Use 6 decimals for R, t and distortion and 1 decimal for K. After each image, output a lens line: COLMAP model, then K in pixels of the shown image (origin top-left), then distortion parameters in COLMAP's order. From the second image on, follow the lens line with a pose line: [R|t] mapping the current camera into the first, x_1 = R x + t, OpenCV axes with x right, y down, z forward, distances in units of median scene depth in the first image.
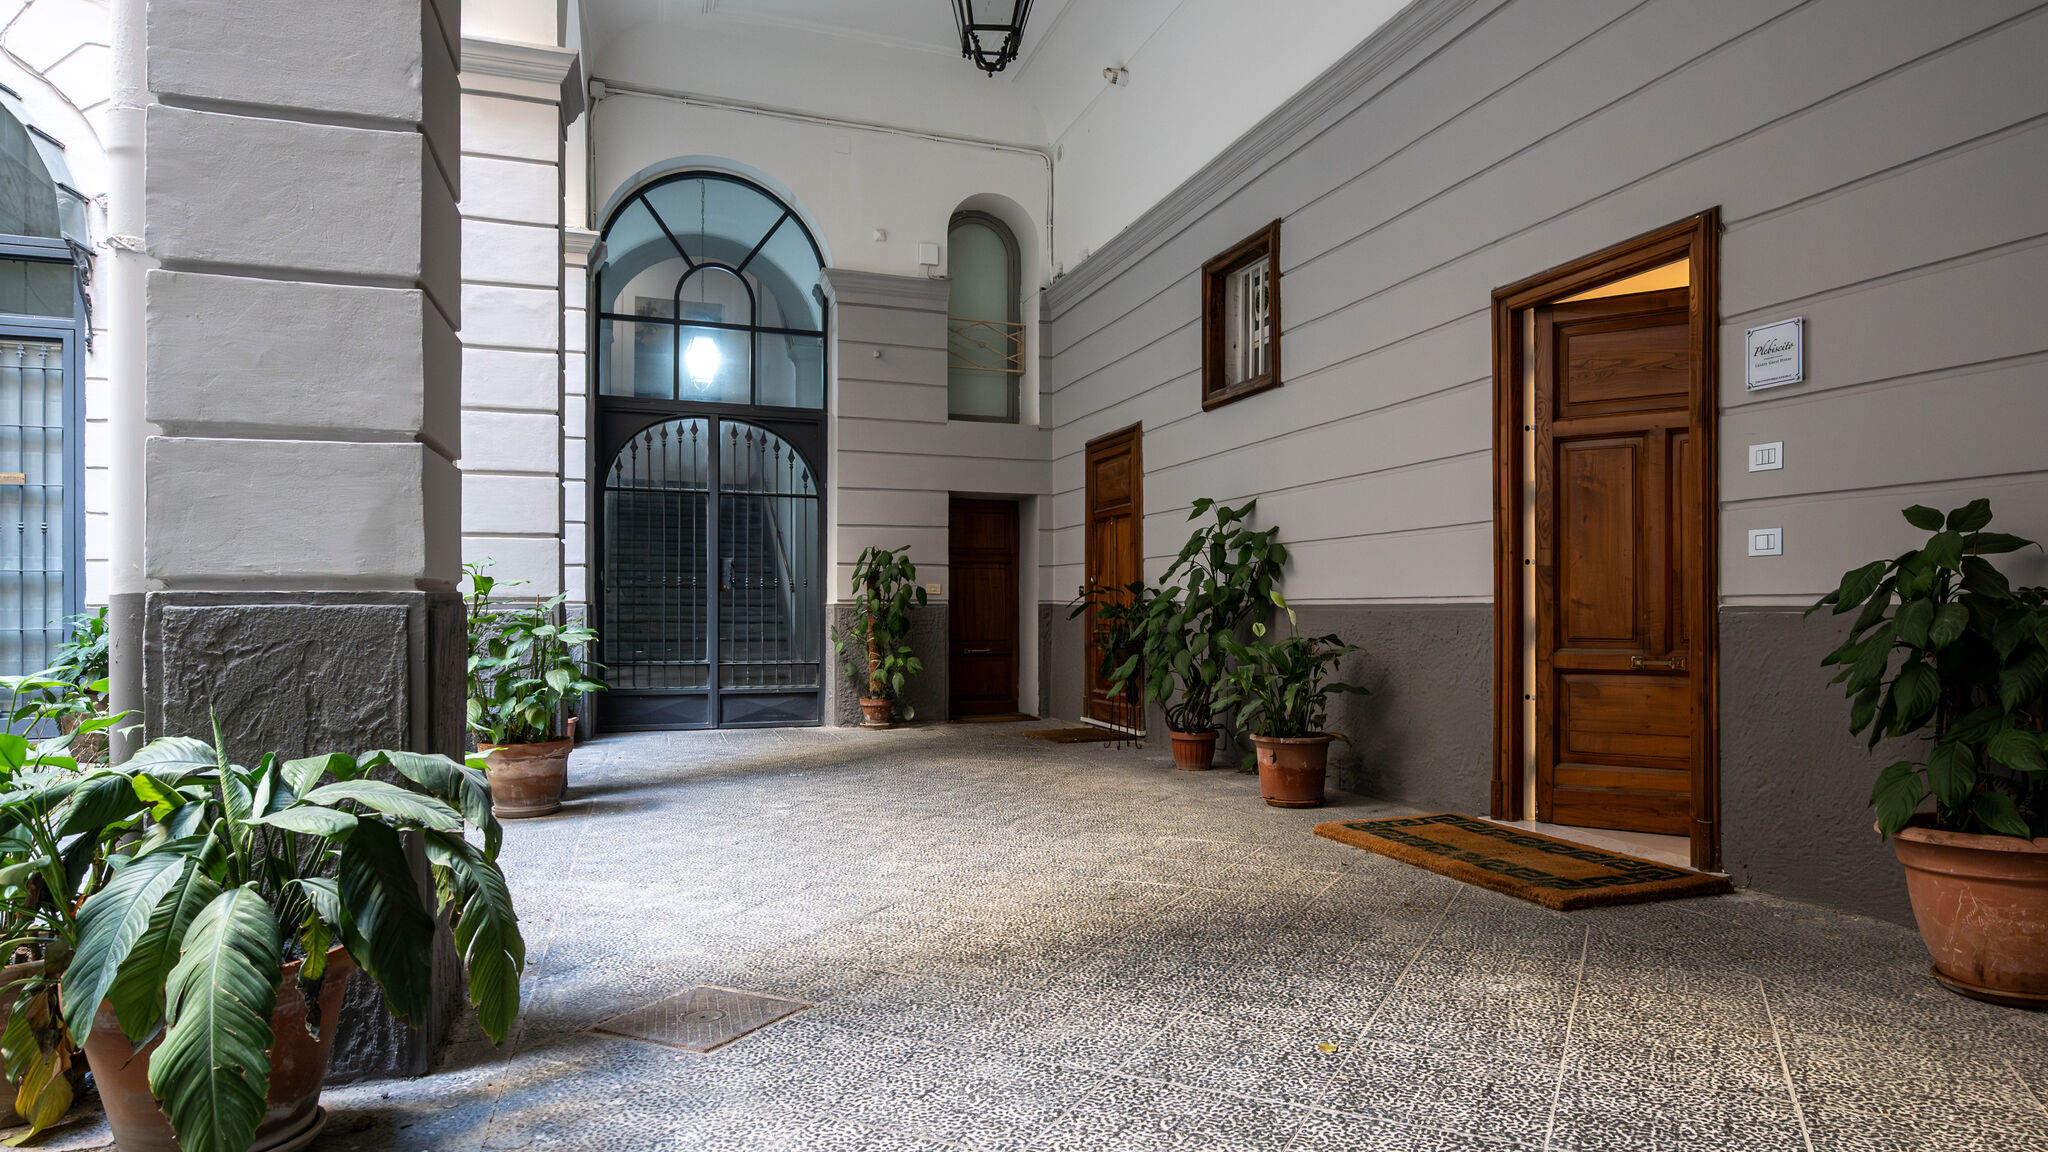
lens RADIAL K [[1197.3, 0, 1034.4], [0, 1197.3, 589.2], [0, 0, 1]] dist [0.003461, 0.000093]
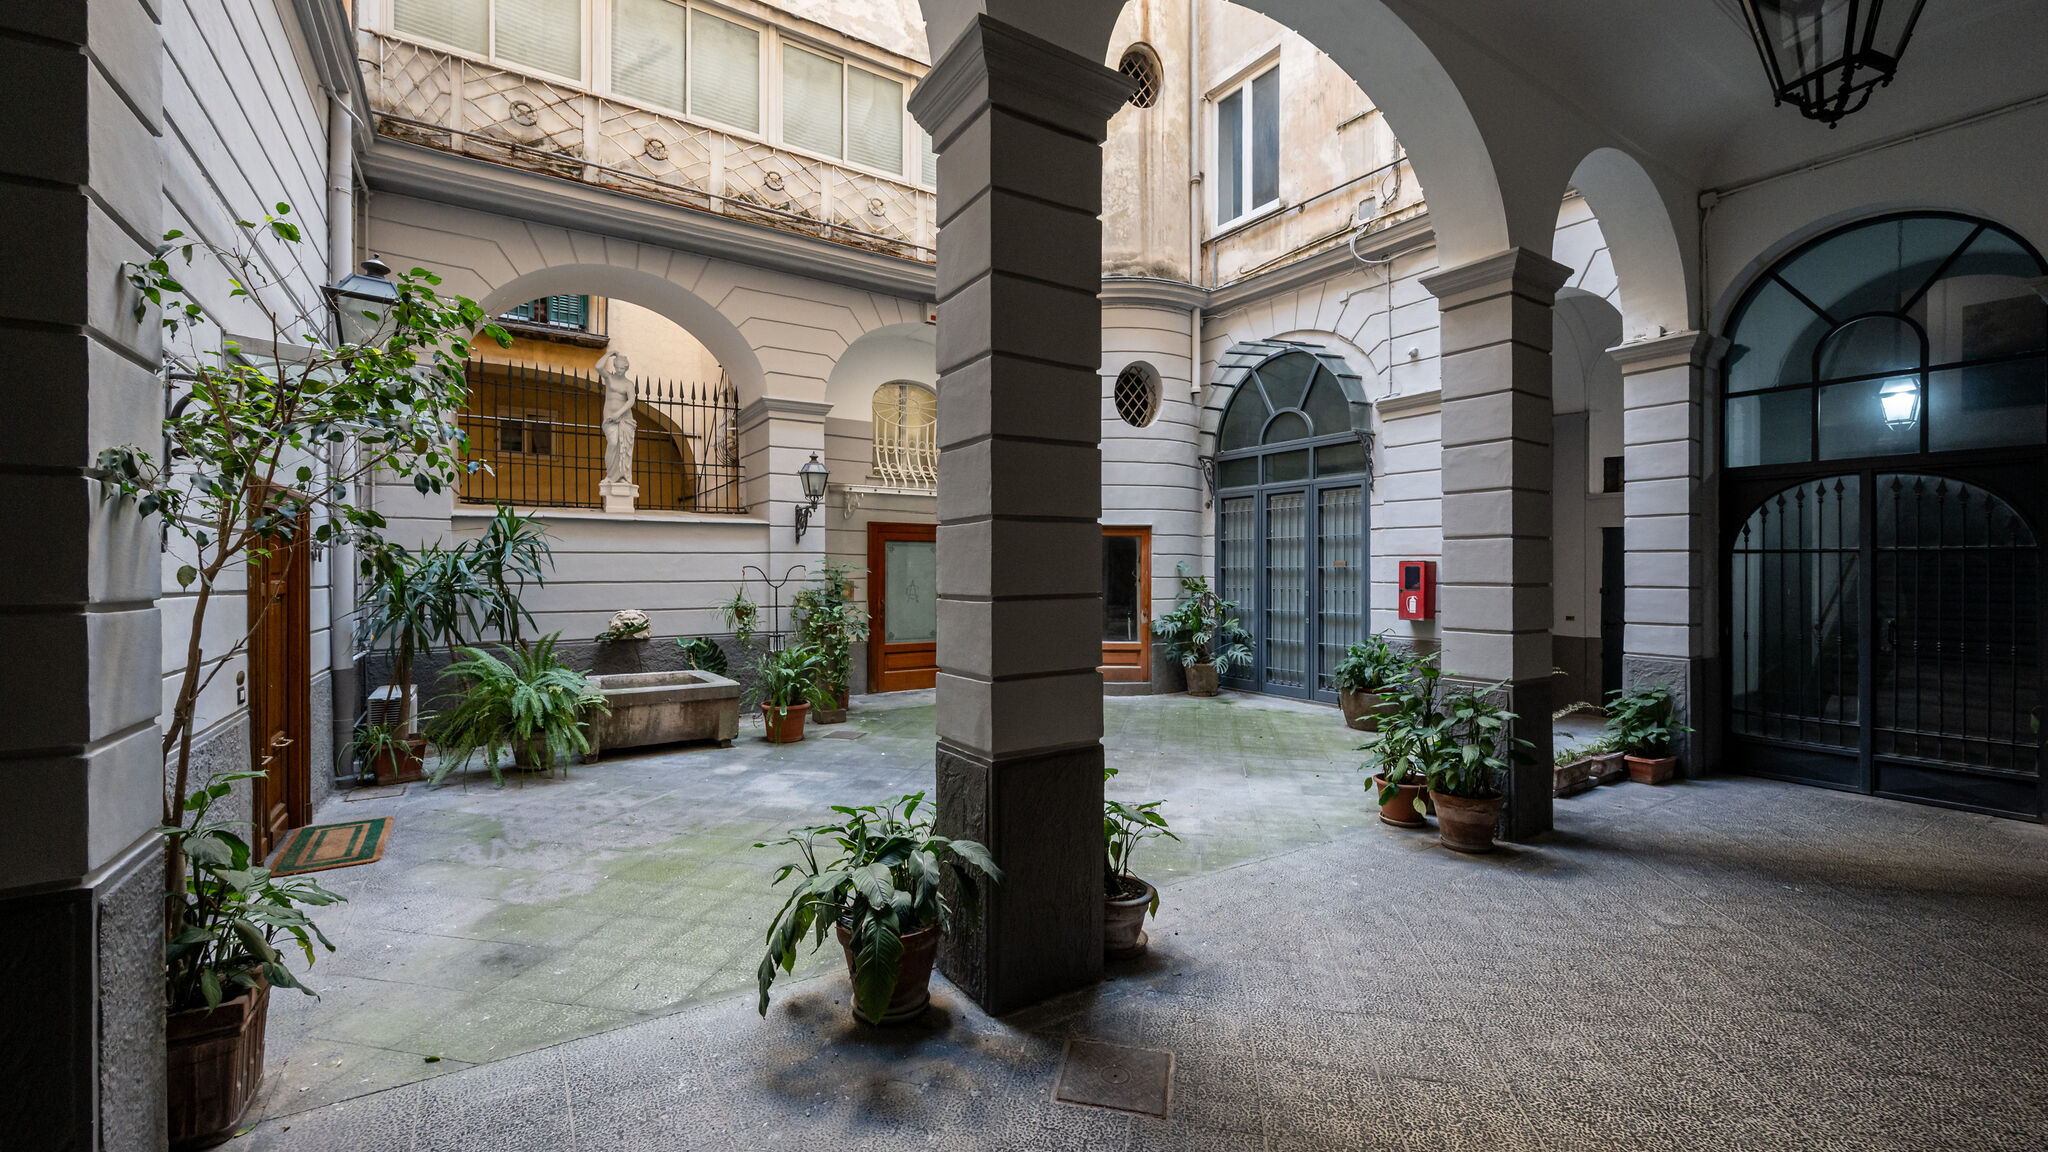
lens RADIAL K [[790.8, 0, 1029.7], [0, 790.8, 576.4], [0, 0, 1]] dist [0.001510, -0.000038]
pose [[0.261907, 0.000989, -0.965093, 0.278802], [0.013370, 0.999900, 0.004653, -0.115470], [0.965001, -0.014122, 0.261867, 0.286938]]
